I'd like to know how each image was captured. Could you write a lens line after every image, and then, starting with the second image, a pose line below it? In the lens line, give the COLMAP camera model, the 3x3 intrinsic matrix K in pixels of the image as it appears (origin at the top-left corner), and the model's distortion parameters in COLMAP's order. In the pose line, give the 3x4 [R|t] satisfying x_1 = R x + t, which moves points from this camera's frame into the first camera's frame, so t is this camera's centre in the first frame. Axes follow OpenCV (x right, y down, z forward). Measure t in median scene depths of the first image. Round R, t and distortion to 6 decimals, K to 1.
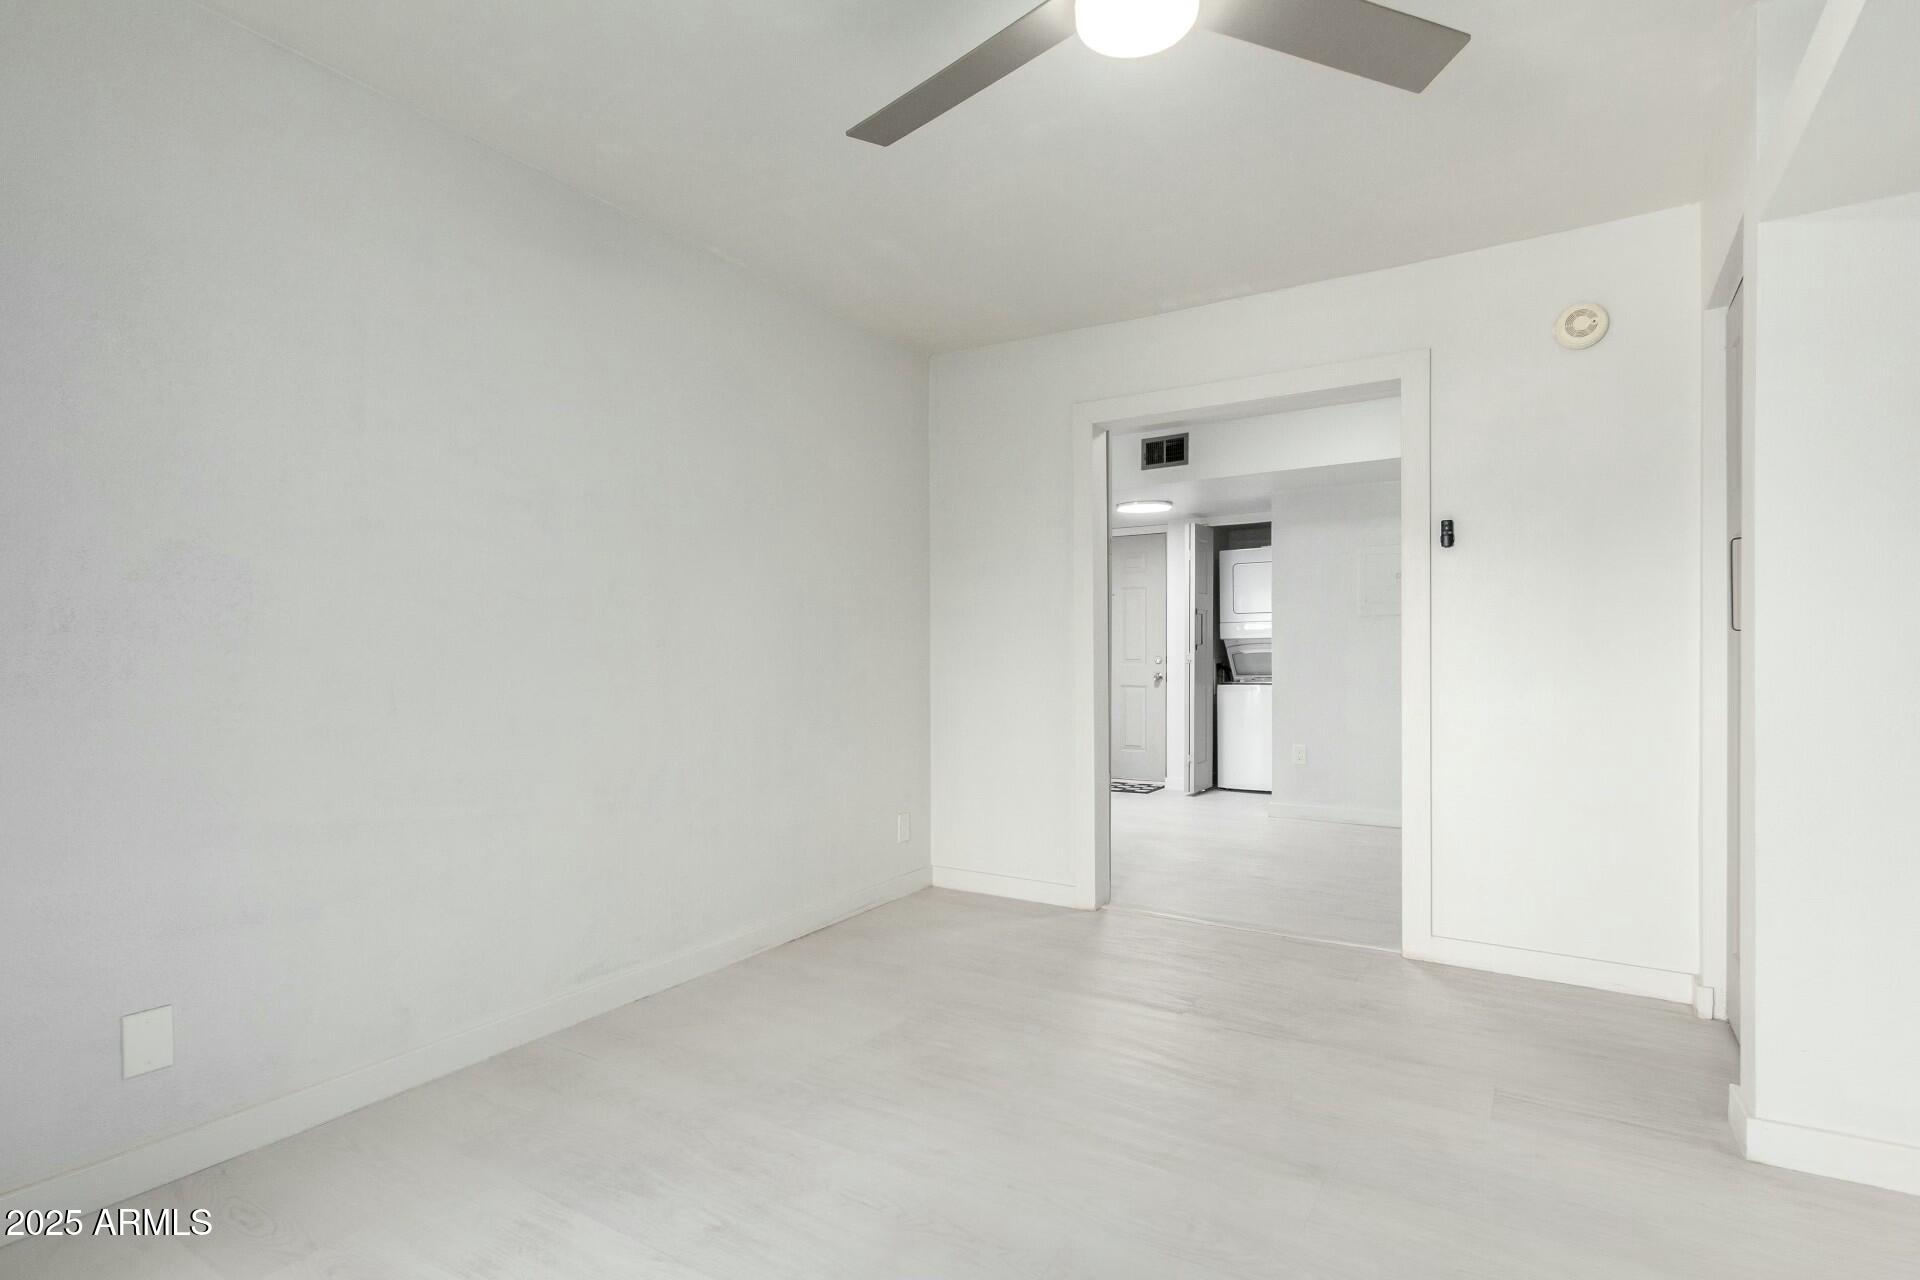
lens RADIAL K [[924.8, 0, 965.2], [0, 924.8, 657.4], [0, 0, 1]] dist [0.010452, 0.000218]
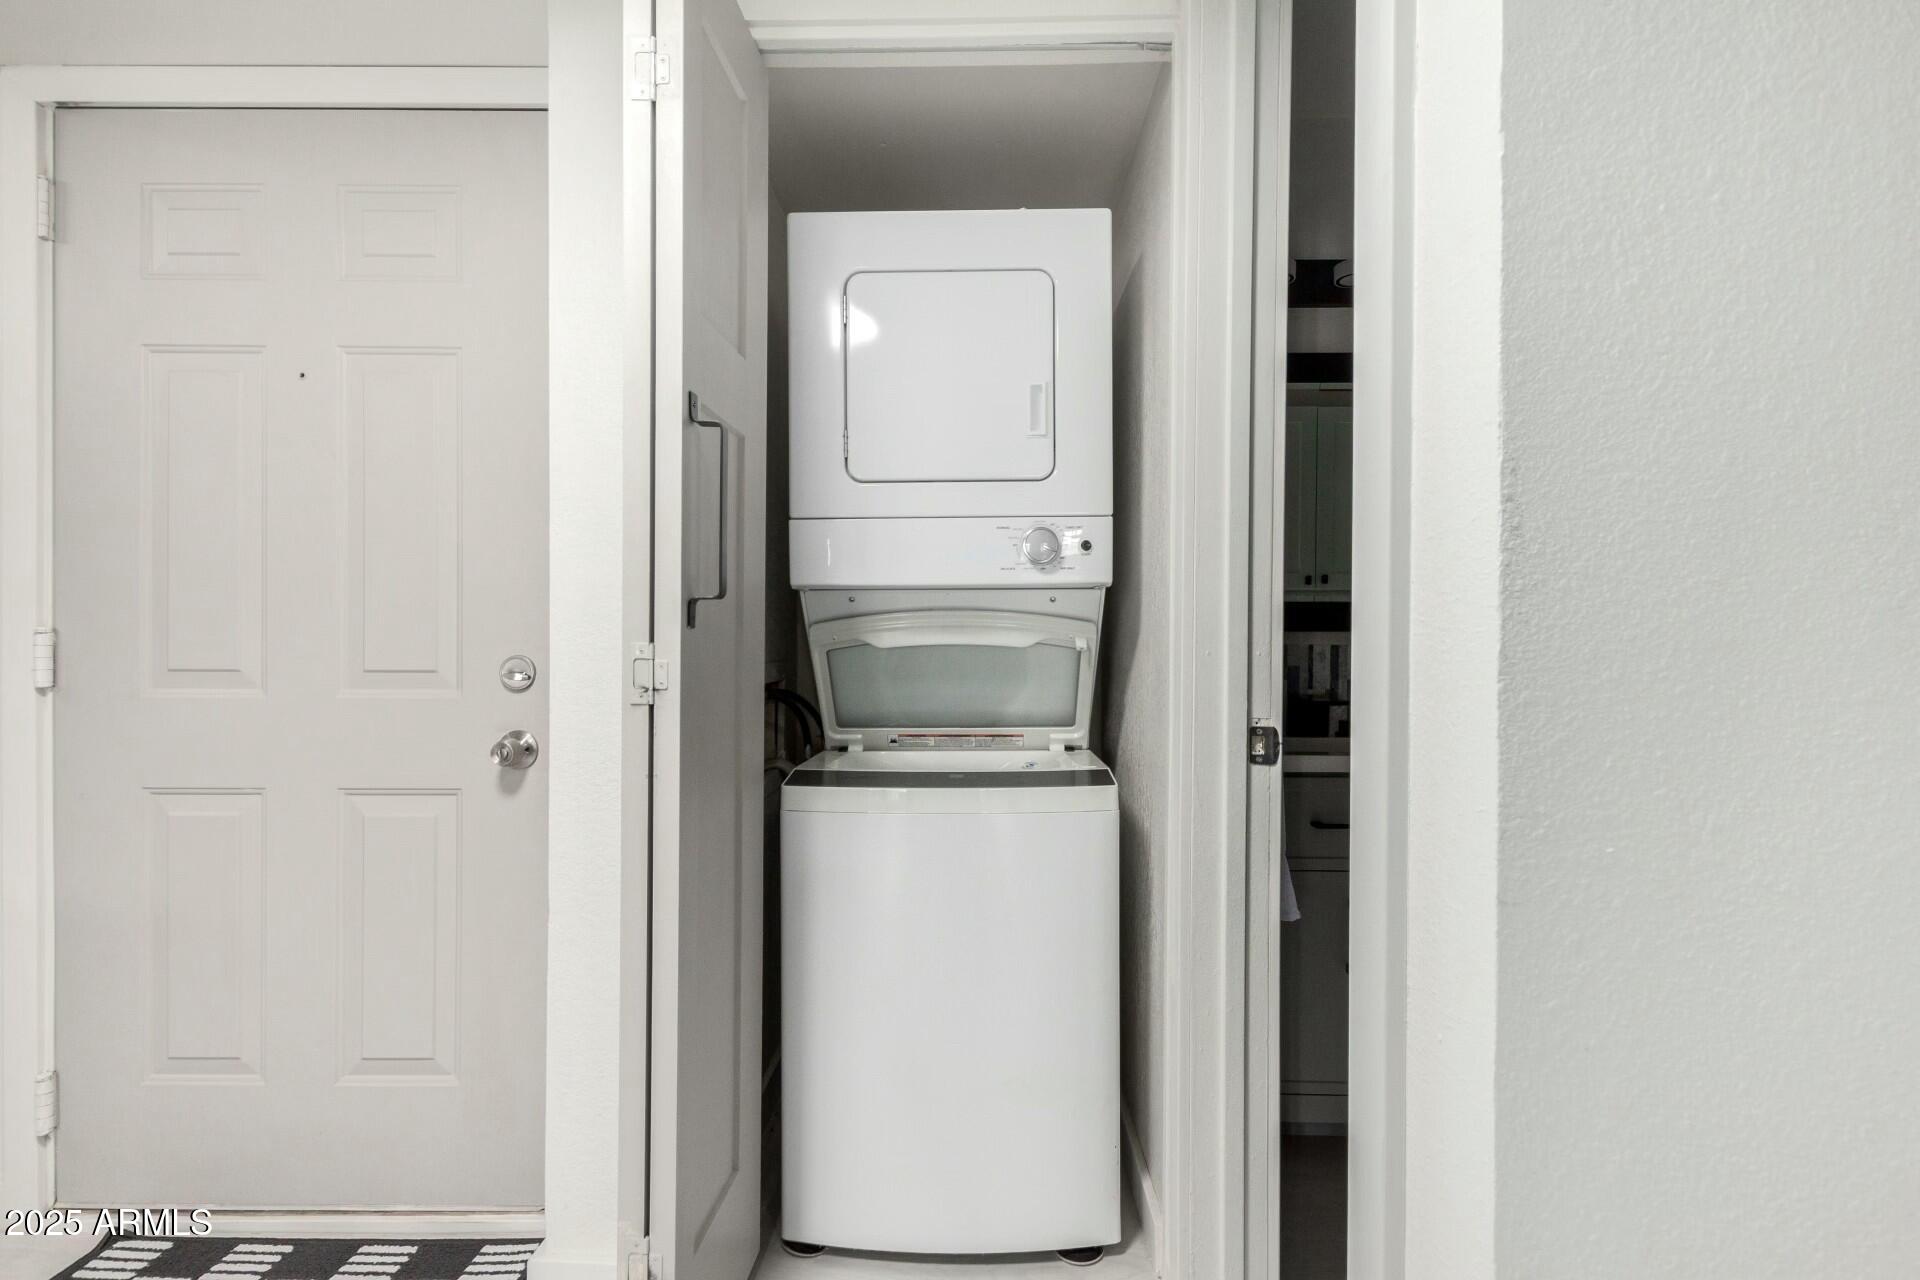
lens RADIAL K [[917.5, 0, 966.6], [0, 917.5, 657.9], [0, 0, 1]] dist [0.004707, -0.000256]
pose [[0.850121, -0.001838, 0.526584, 0.192573], [-0.004561, 0.999931, 0.010853, -0.004127], [-0.526567, -0.011628, 0.850054, 0.782387]]
